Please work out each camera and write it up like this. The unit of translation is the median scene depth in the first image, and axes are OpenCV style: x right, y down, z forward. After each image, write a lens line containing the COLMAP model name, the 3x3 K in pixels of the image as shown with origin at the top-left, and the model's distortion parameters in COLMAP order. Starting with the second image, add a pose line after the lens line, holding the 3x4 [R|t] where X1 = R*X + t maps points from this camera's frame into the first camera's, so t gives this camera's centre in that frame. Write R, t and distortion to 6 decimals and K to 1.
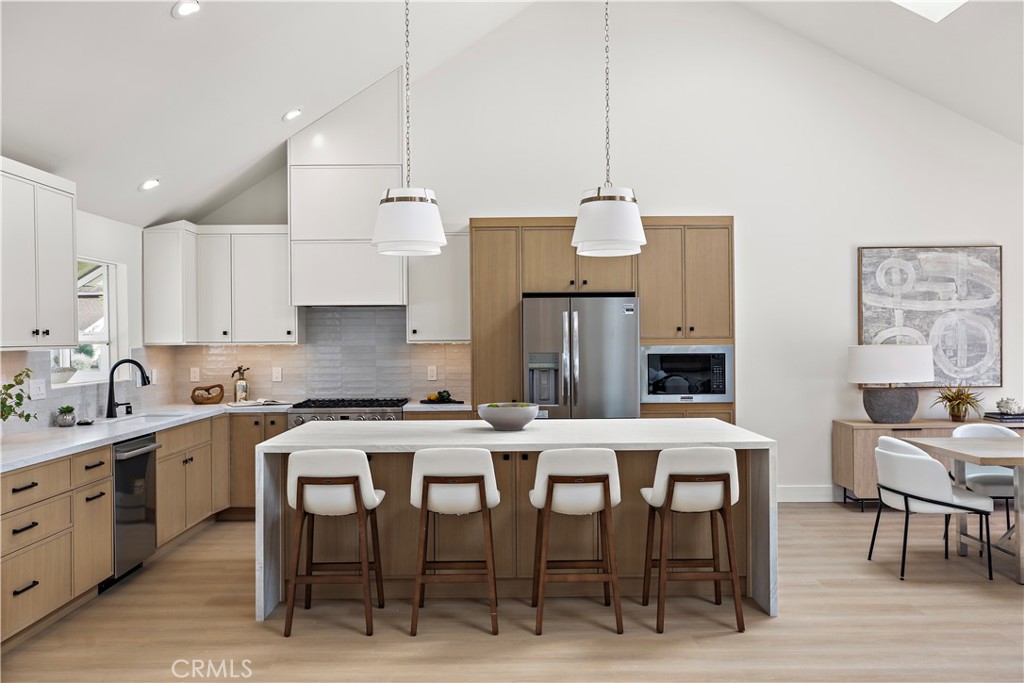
lens RADIAL K [[851.9, 0, 510.4], [0, 851.9, 340.3], [0, 0, 1]] dist [0.000704, -0.000481]
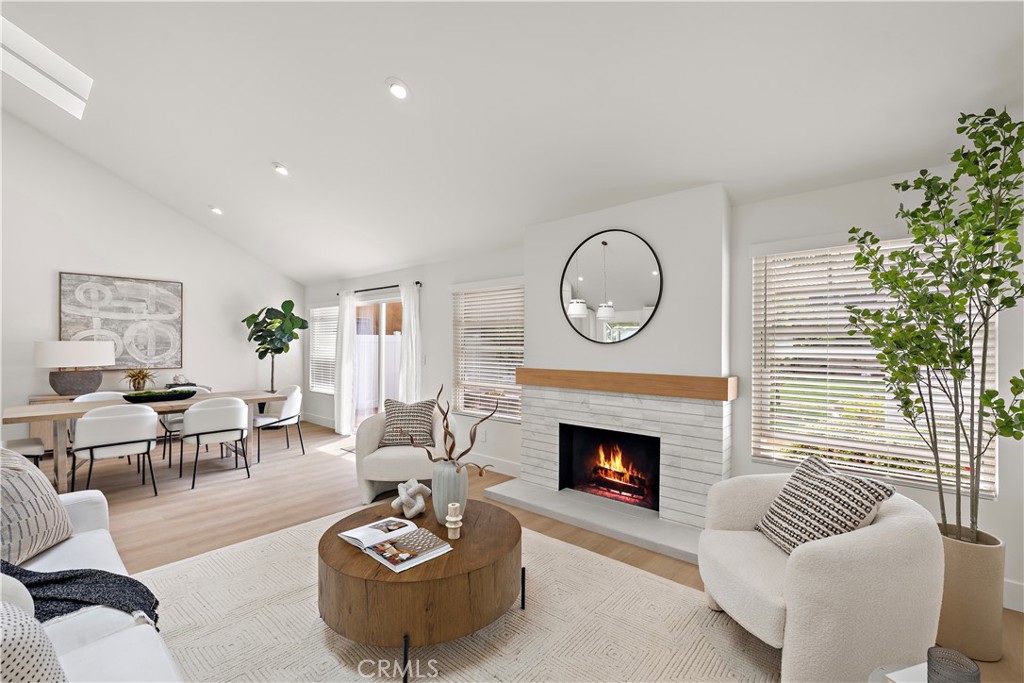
lens RADIAL K [[436.5, 0, 510.5], [0, 436.5, 344.9], [0, 0, 1]] dist [0.003464, 0.000581]
pose [[0.669368, 0.013085, 0.742816, 0.380759], [-0.008247, 0.999914, -0.010183, 0.013732], [-0.742885, 0.000690, 0.669419, -0.047596]]
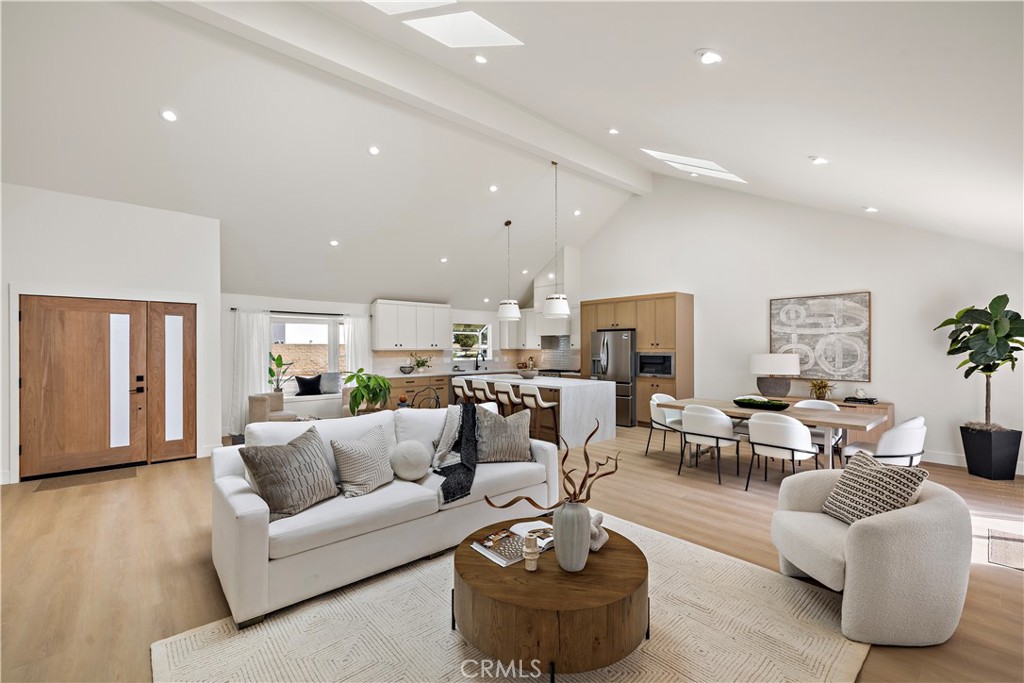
lens RADIAL K [[436.5, 0, 513.8], [0, 436.5, 346.7], [0, 0, 1]] dist [0.003464, 0.000581]
pose [[0.656045, 0.007504, -0.754685, 0.772512], [-0.007487, 0.999966, 0.003434, -0.008202], [0.754685, 0.003398, 0.656079, -0.024917]]
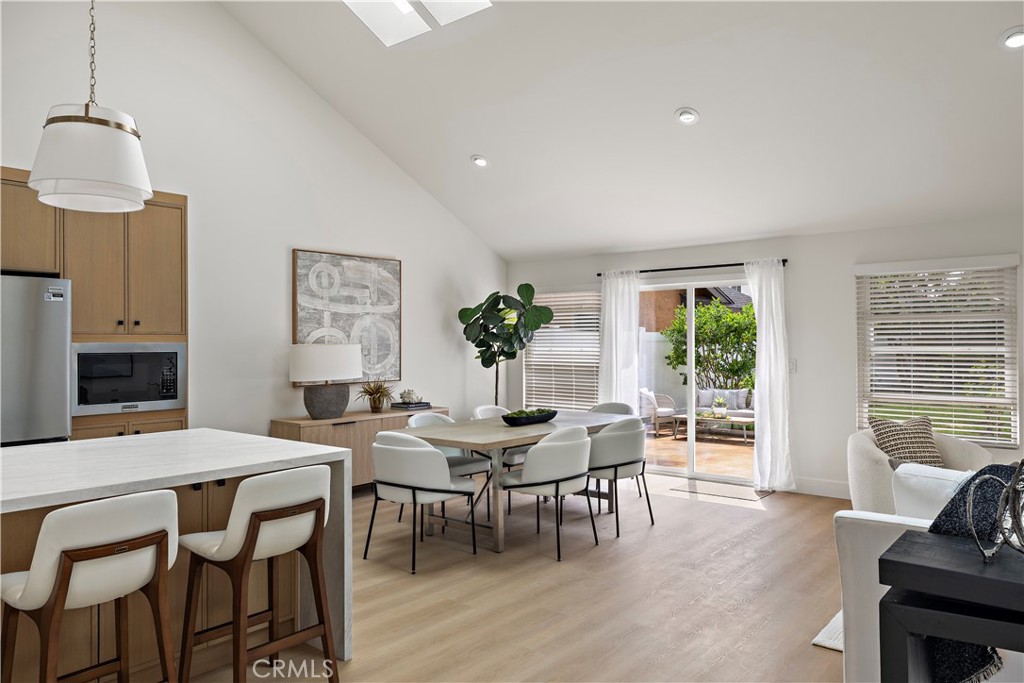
lens RADIAL K [[710.9, 0, 506.8], [0, 710.9, 337.2], [0, 0, 1]] dist [0.011857, 0.001772]
pose [[0.648447, 0.012262, 0.761161, -0.076875], [0.000991, 0.999856, -0.016952, 0.011808], [-0.761260, 0.011747, 0.648341, 0.258135]]
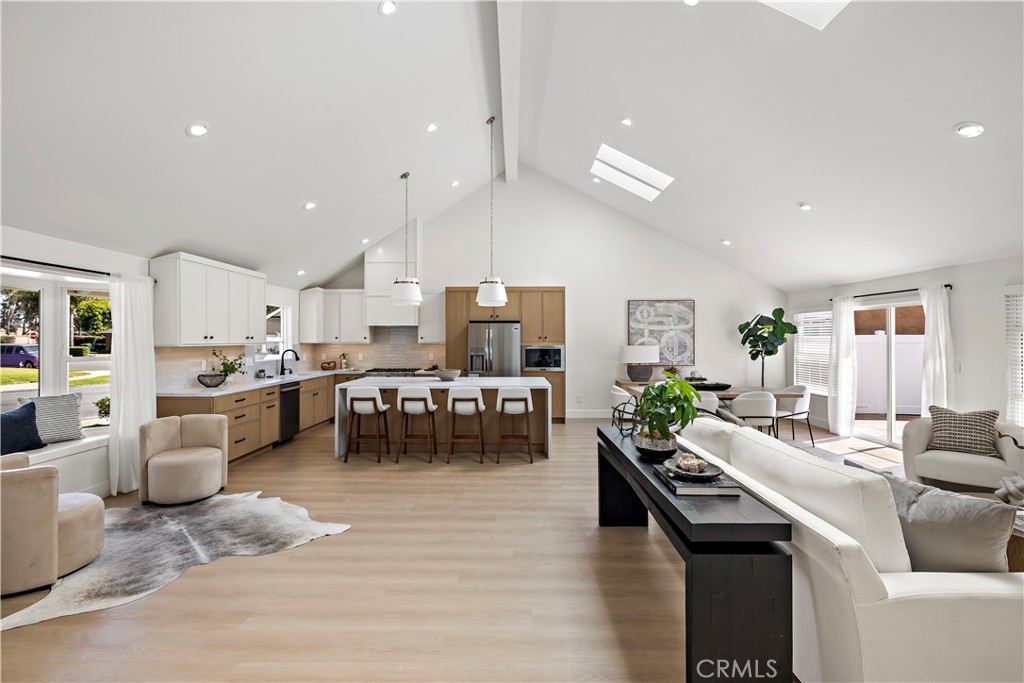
lens RADIAL K [[464.3, 0, 510.4], [0, 464.3, 335.8], [0, 0, 1]] dist [-0.004170, -0.000660]
pose [[0.999805, 0.007191, -0.018364, 0.134568], [-0.007400, 0.999909, -0.011319, -0.003690], [0.018281, 0.011453, 0.999767, -0.190285]]
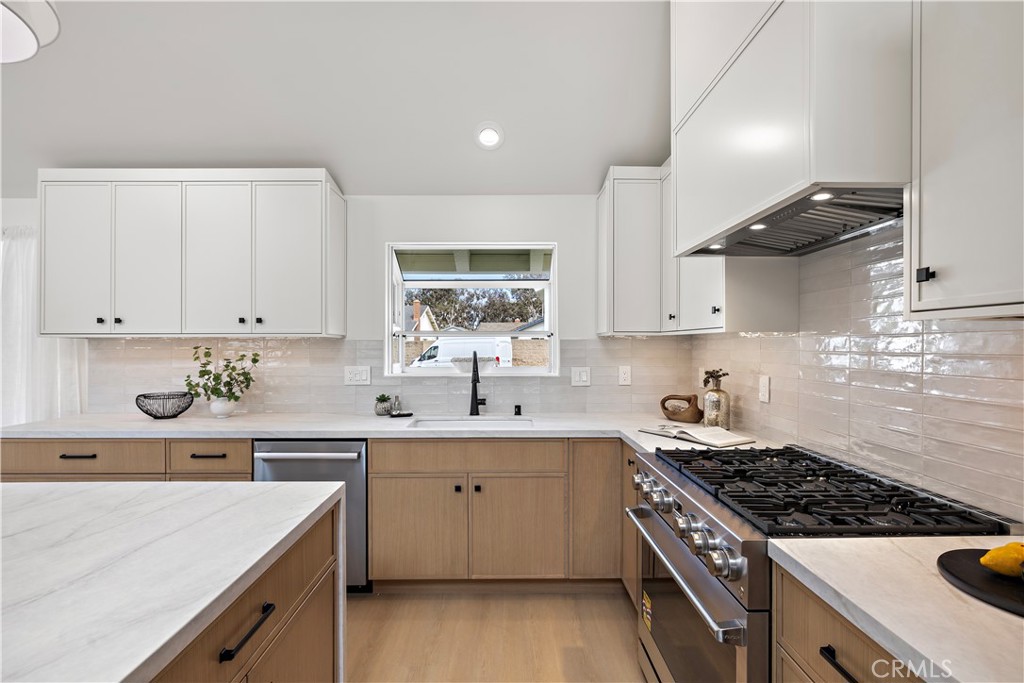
lens RADIAL K [[496.5, 0, 507.6], [0, 496.5, 345.9], [0, 0, 1]] dist [-0.005887, 0.004429]
pose [[0.001860, 0.008262, -0.999964, 0.045785], [-0.003065, 0.999961, 0.008256, 0.010753], [0.999994, 0.003049, 0.001885, 0.849011]]
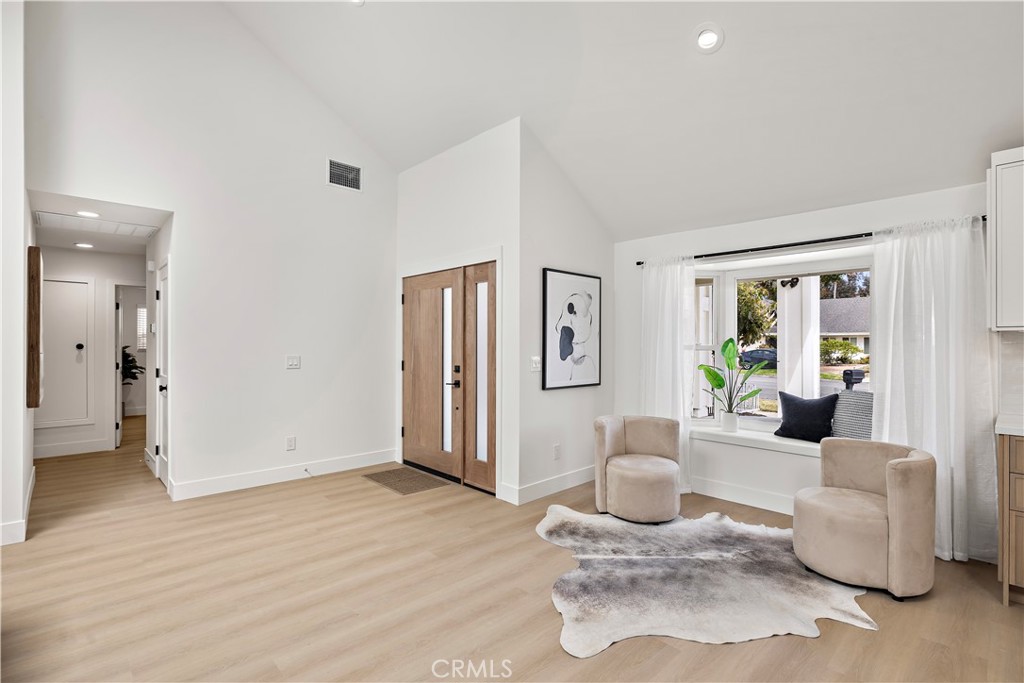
lens RADIAL K [[496.5, 0, 507.7], [0, 496.5, 338.1], [0, 0, 1]] dist [-0.005887, 0.004429]
pose [[-0.744098, 0.002359, -0.668066, 0.176787], [0.002216, 0.999997, 0.001063, 0.012602], [0.668066, -0.000689, -0.744101, 0.506830]]
